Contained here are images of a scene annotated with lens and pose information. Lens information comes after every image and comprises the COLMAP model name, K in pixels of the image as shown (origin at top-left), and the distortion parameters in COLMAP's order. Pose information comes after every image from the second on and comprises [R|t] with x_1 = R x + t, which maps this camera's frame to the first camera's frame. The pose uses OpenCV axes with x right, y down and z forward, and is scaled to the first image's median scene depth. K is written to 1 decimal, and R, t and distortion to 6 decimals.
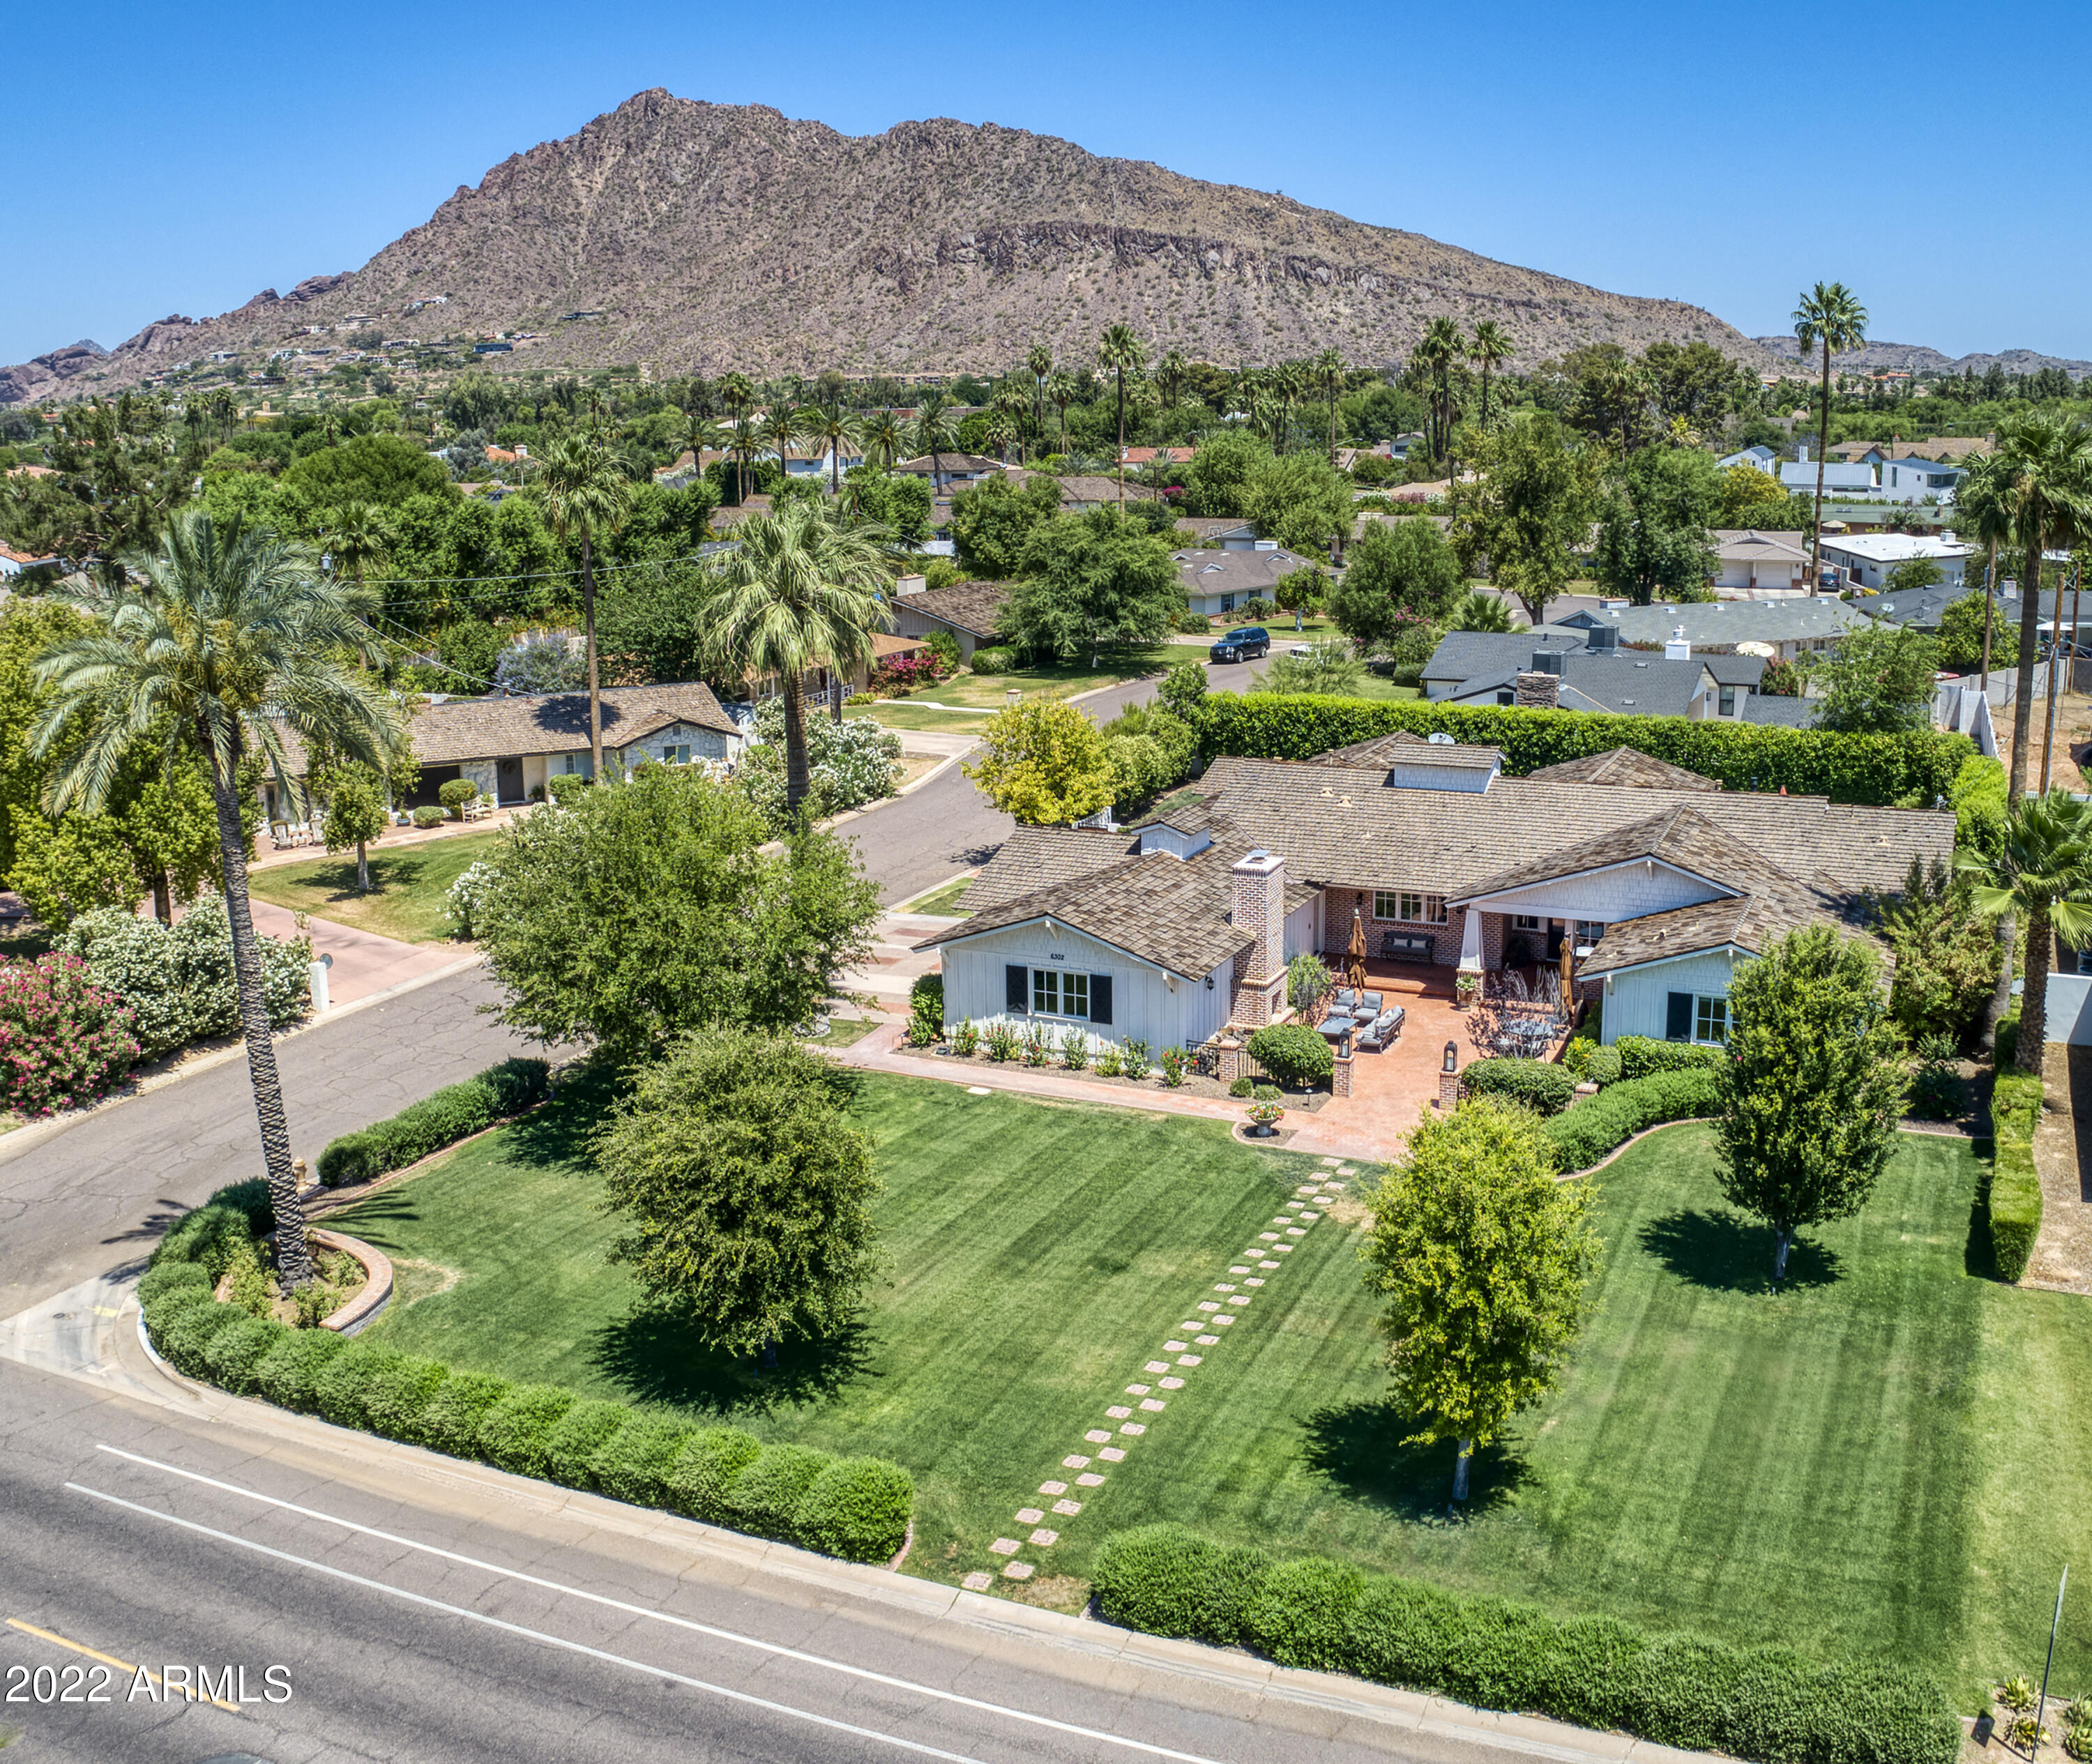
lens RADIAL K [[2032.7, 0, 1072.2], [0, 2032.7, 789.2], [0, 0, 1]] dist [-0.148244, 0.033104]
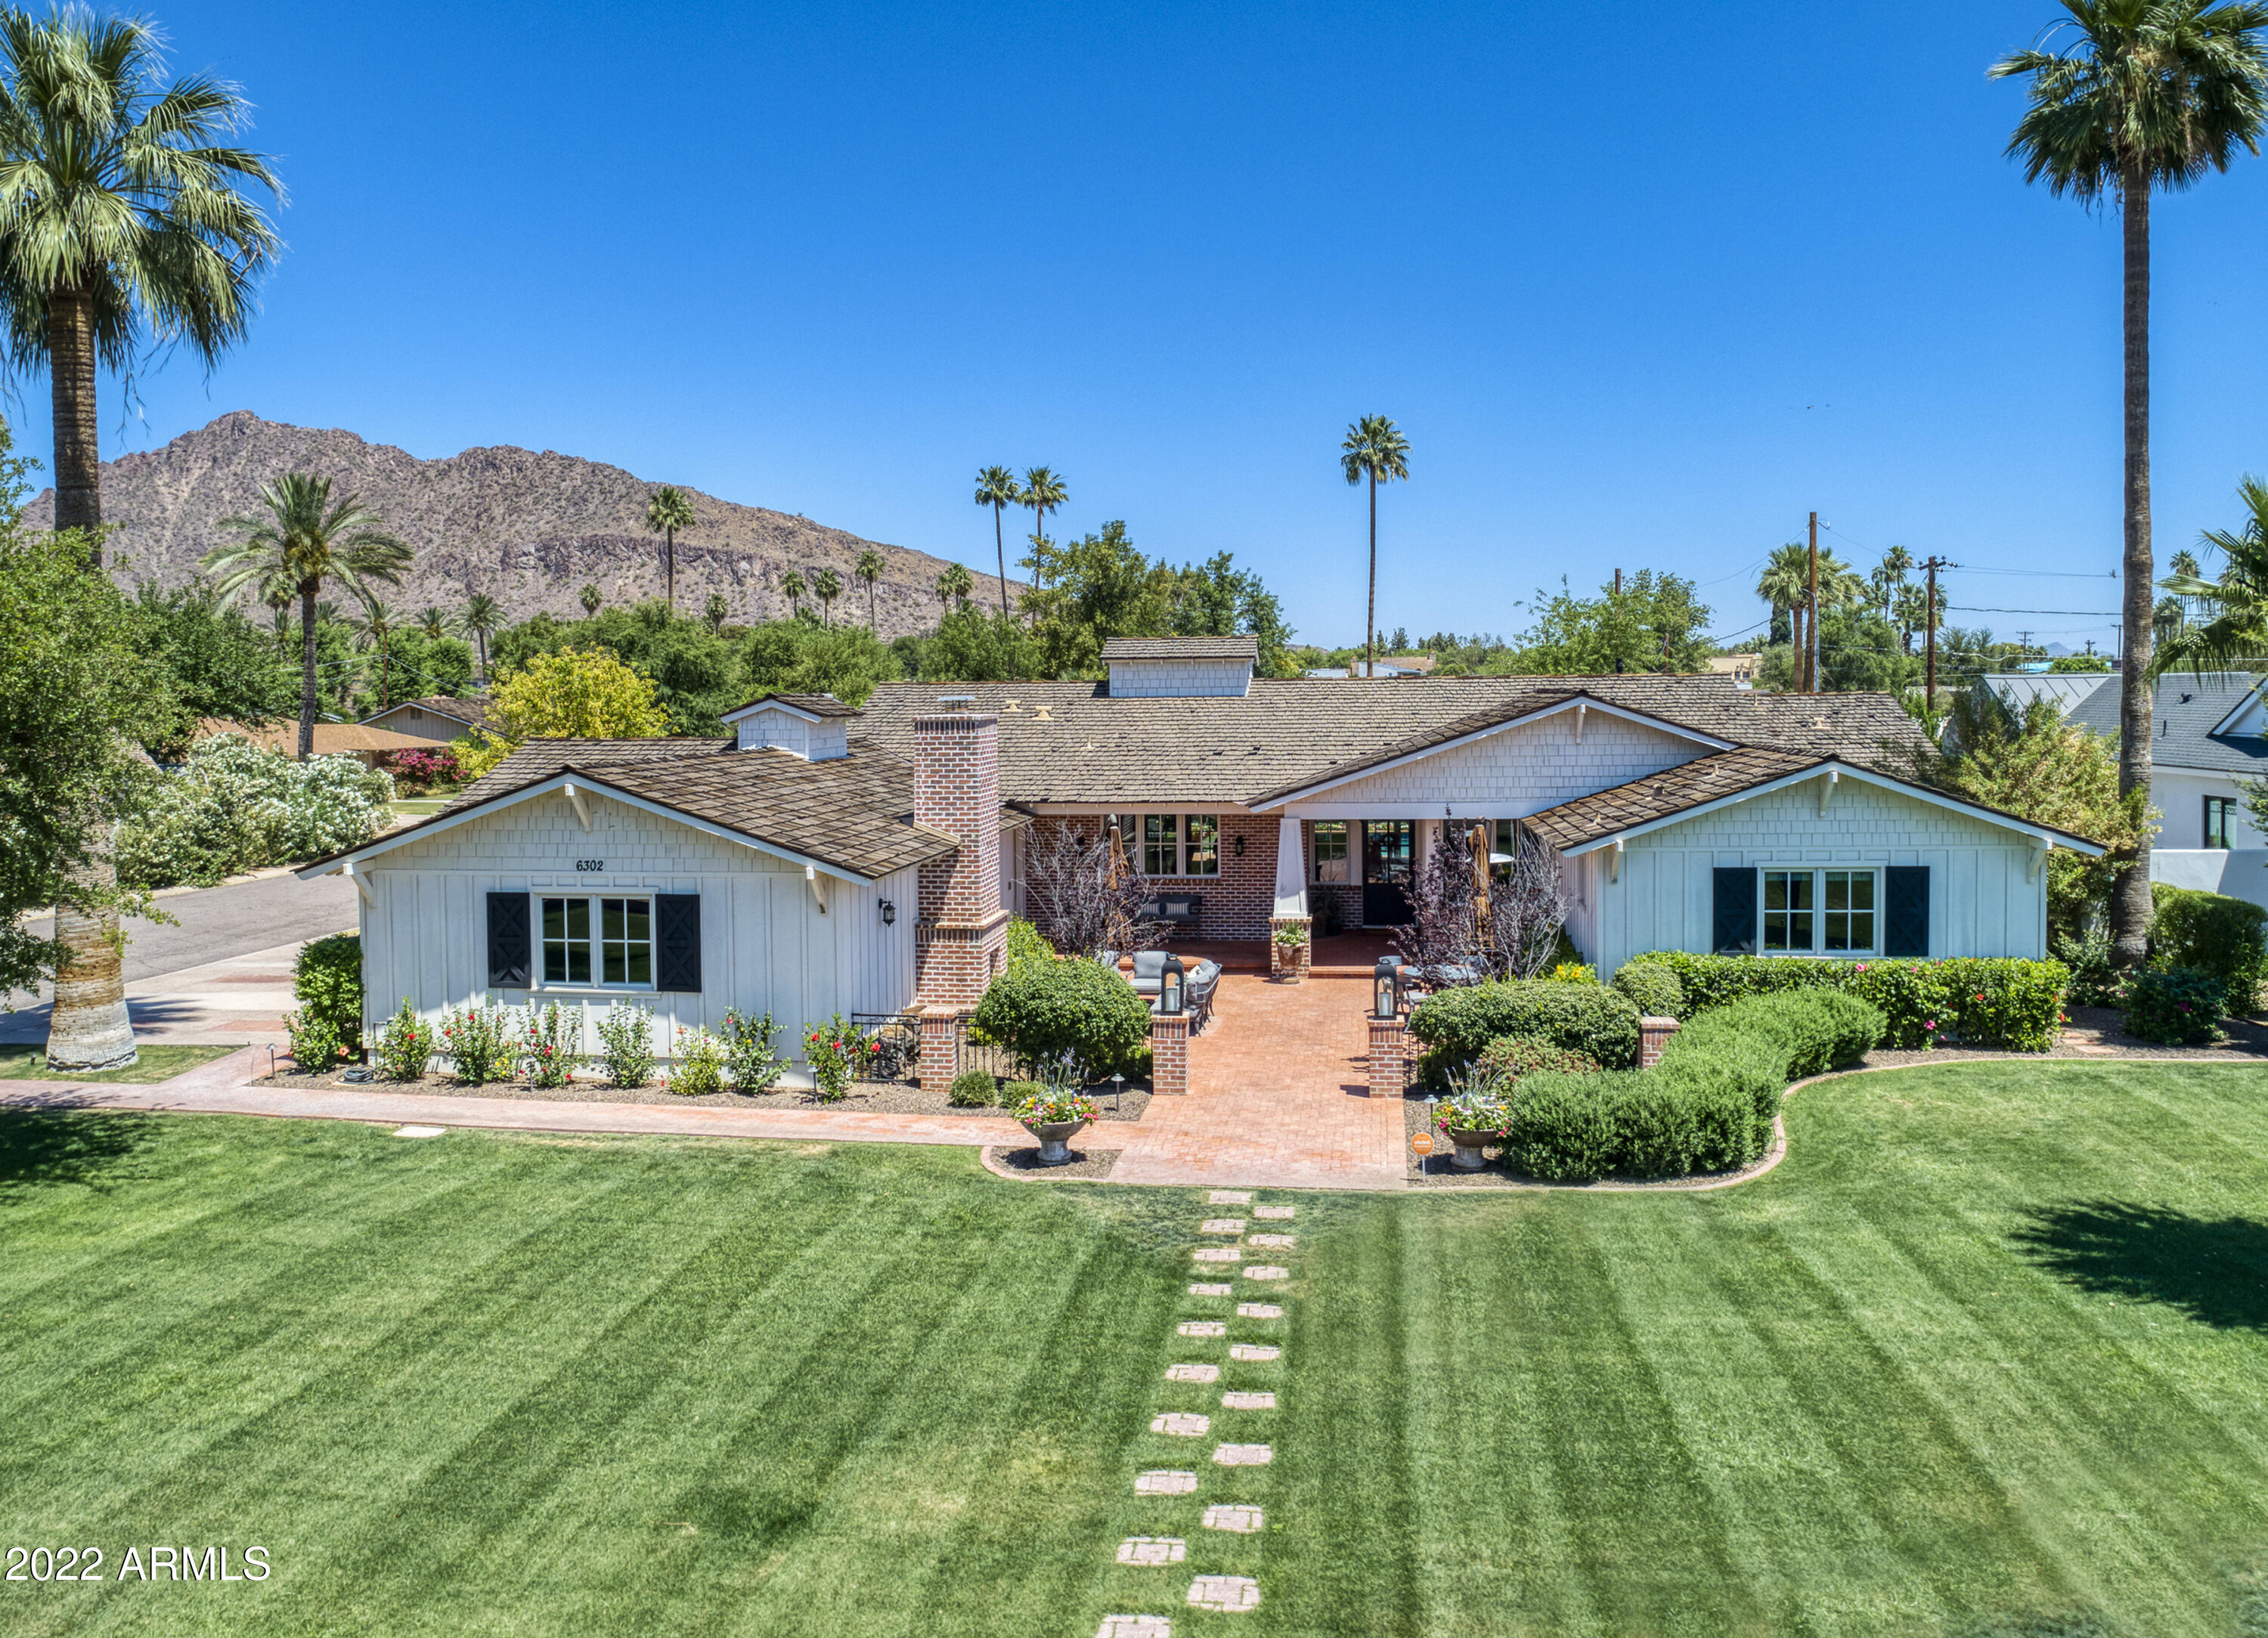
lens RADIAL K [[1709.8, 0, 1135.8], [0, 1709.8, 714.6], [0, 0, 1]] dist [-0.121875, 0.070570]
pose [[0.956687, -0.000469, 0.291117, 0.000573], [0.052614, 0.983810, -0.171320, 0.129425], [-0.286324, 0.179216, 0.941223, 0.576145]]
